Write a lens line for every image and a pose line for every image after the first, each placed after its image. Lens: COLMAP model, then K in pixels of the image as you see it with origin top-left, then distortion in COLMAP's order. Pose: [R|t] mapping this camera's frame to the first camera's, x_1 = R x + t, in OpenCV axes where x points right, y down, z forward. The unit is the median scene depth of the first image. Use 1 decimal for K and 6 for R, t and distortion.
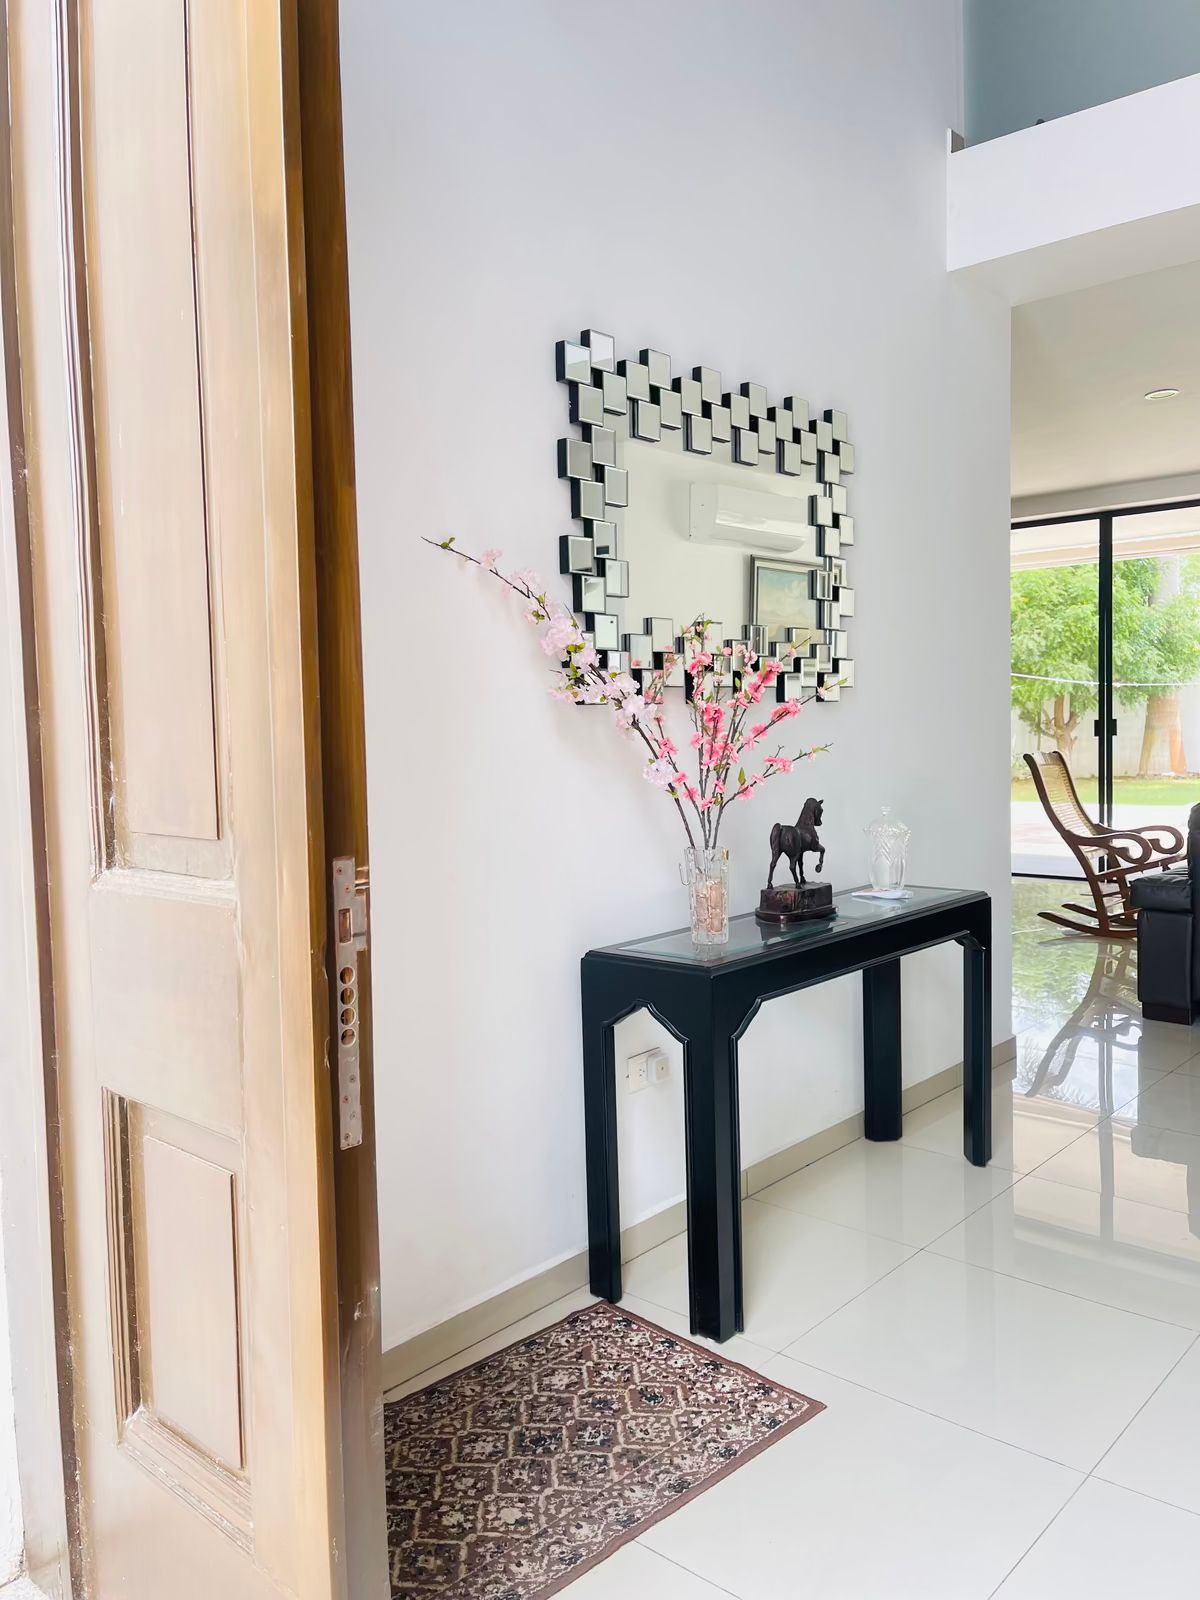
lens RADIAL K [[1229.4, 0, 594.8], [0, 1229.4, 792.1], [0, 0, 1]] dist [0.045535, 0.011434]
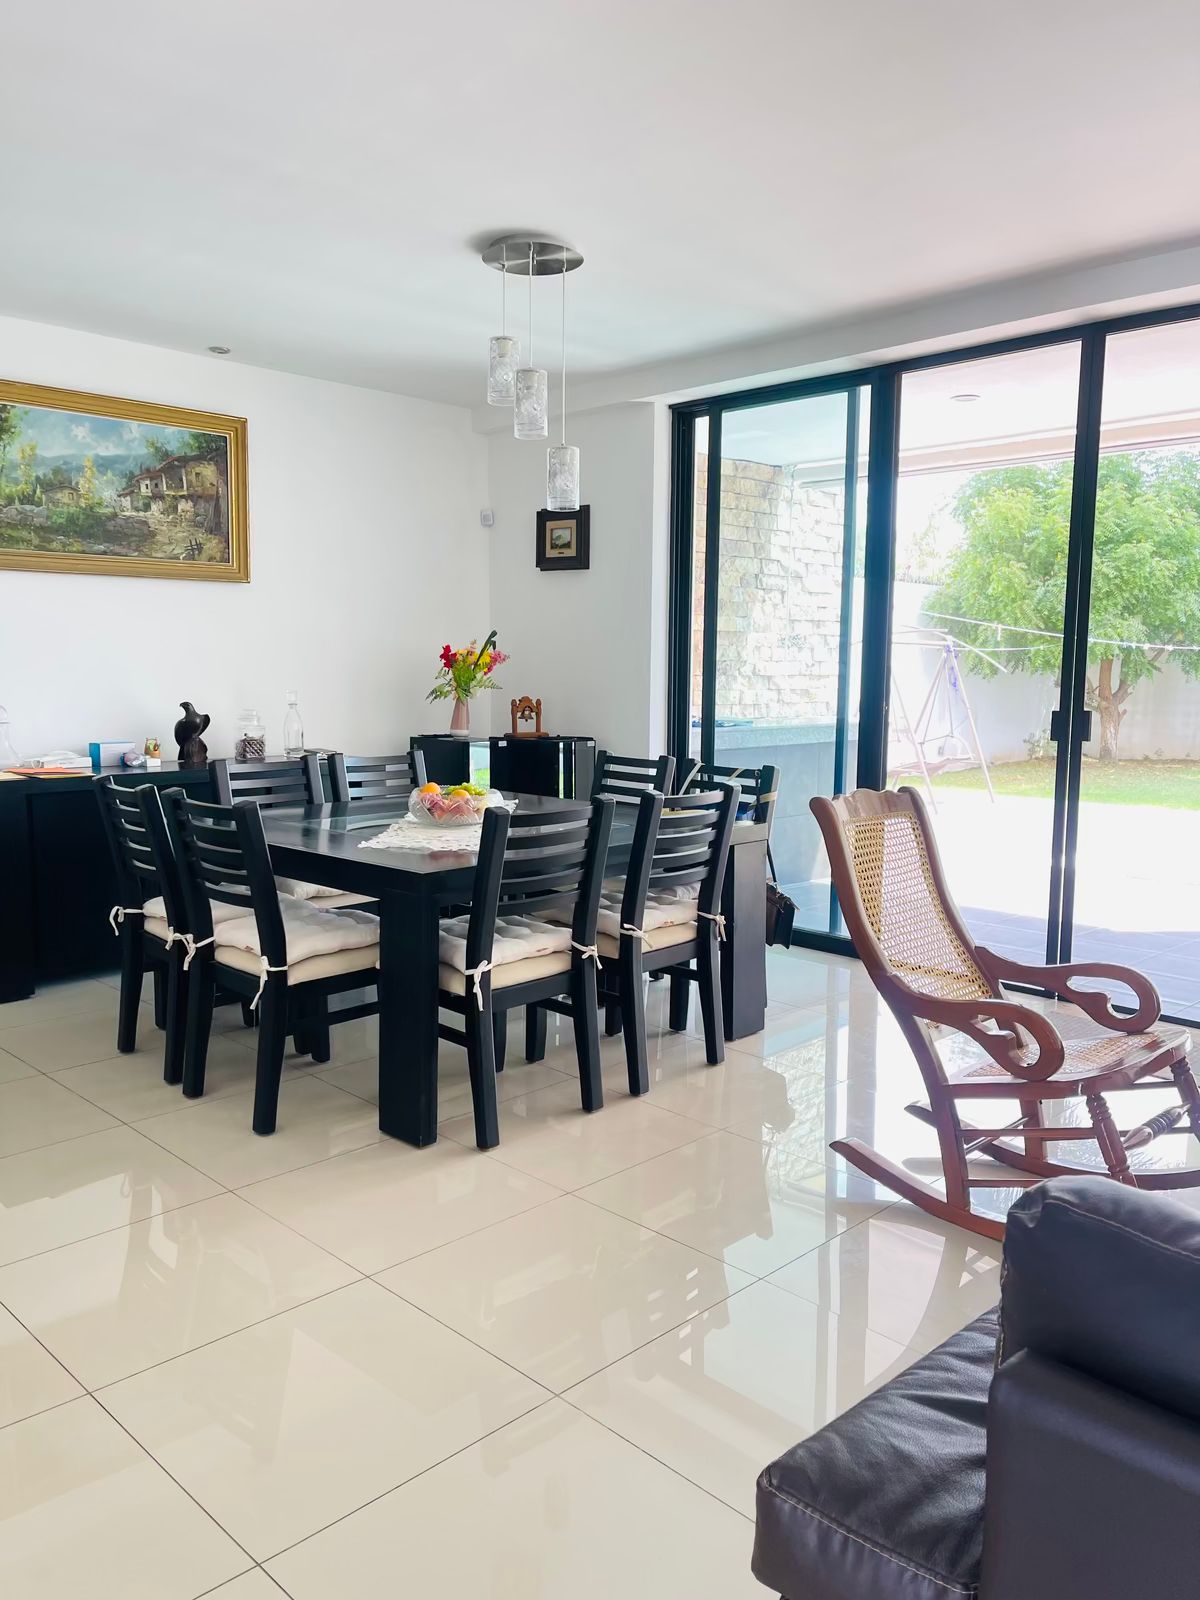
lens RADIAL K [[1229.4, 0, 596.2], [0, 1229.4, 801.7], [0, 0, 1]] dist [0.045535, 0.011434]
pose [[0.997727, 0.037099, -0.056247, 0.101749], [-0.034217, 0.998093, 0.051369, -0.017226], [0.058045, -0.049328, 0.997095, 0.190352]]
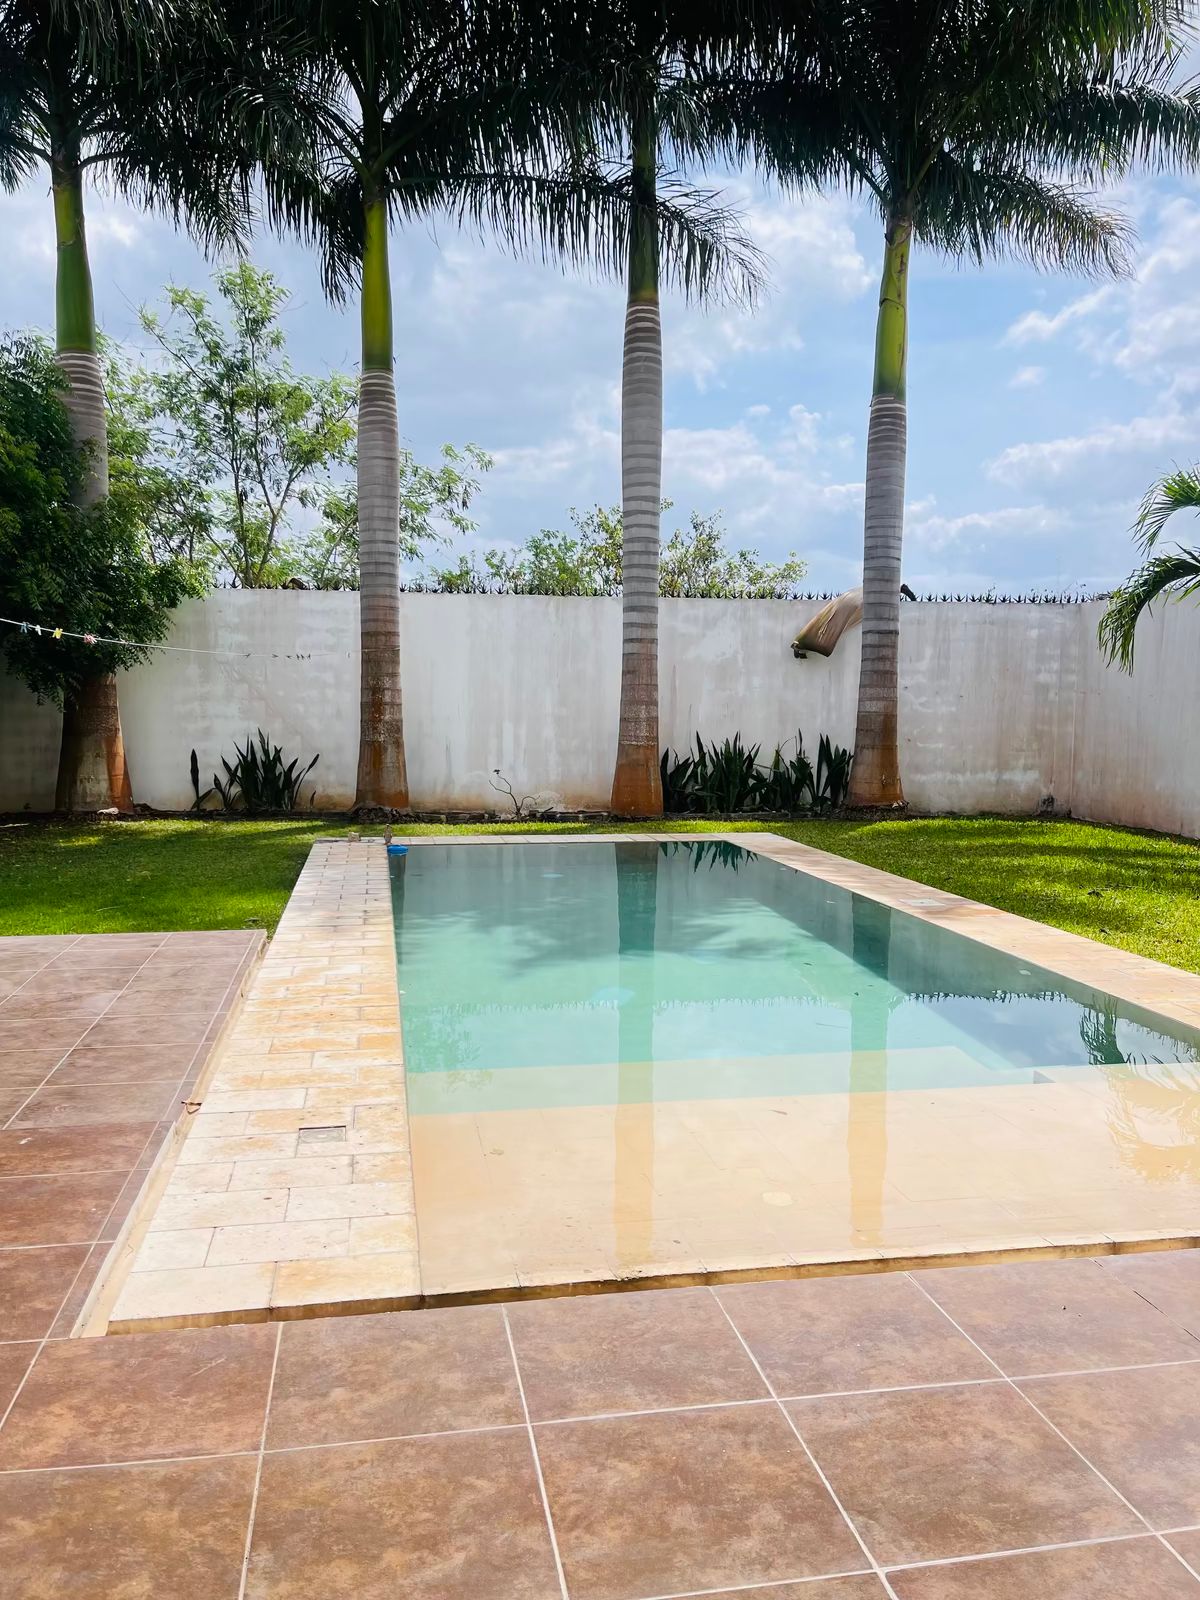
lens RADIAL K [[1229.4, 0, 592.3], [0, 1229.4, 815.8], [0, 0, 1]] dist [0.045535, 0.011434]
pose [[0.627314, -0.049684, 0.777180, 0.163881], [0.028777, 0.998760, 0.040621, -0.032528], [-0.778235, -0.003117, 0.627966, 0.496374]]
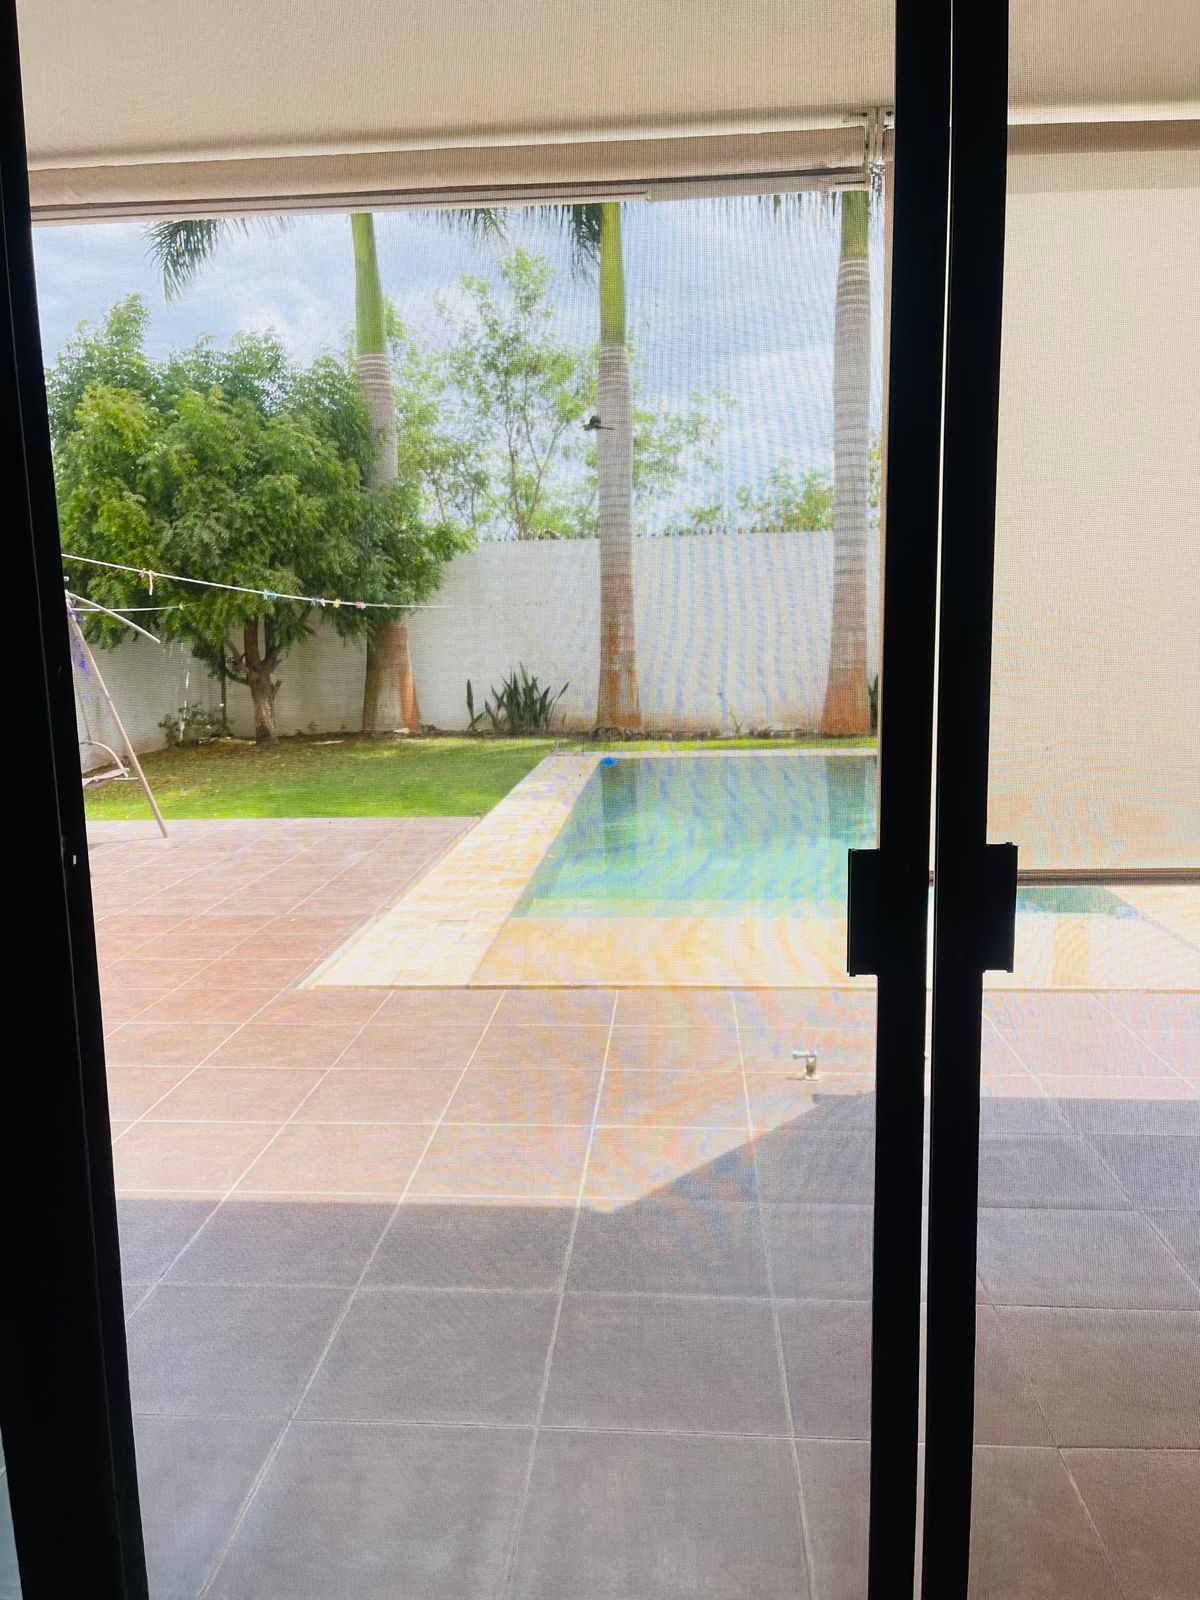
lens RADIAL K [[1229.4, 0, 543.6], [0, 1229.4, 794.8], [0, 0, 1]] dist [0.045535, 0.011434]
pose [[0.819954, -0.078857, 0.566972, 0.133903], [0.041791, 0.996069, 0.078100, -0.033070], [-0.570902, -0.040344, 0.820026, 0.401478]]
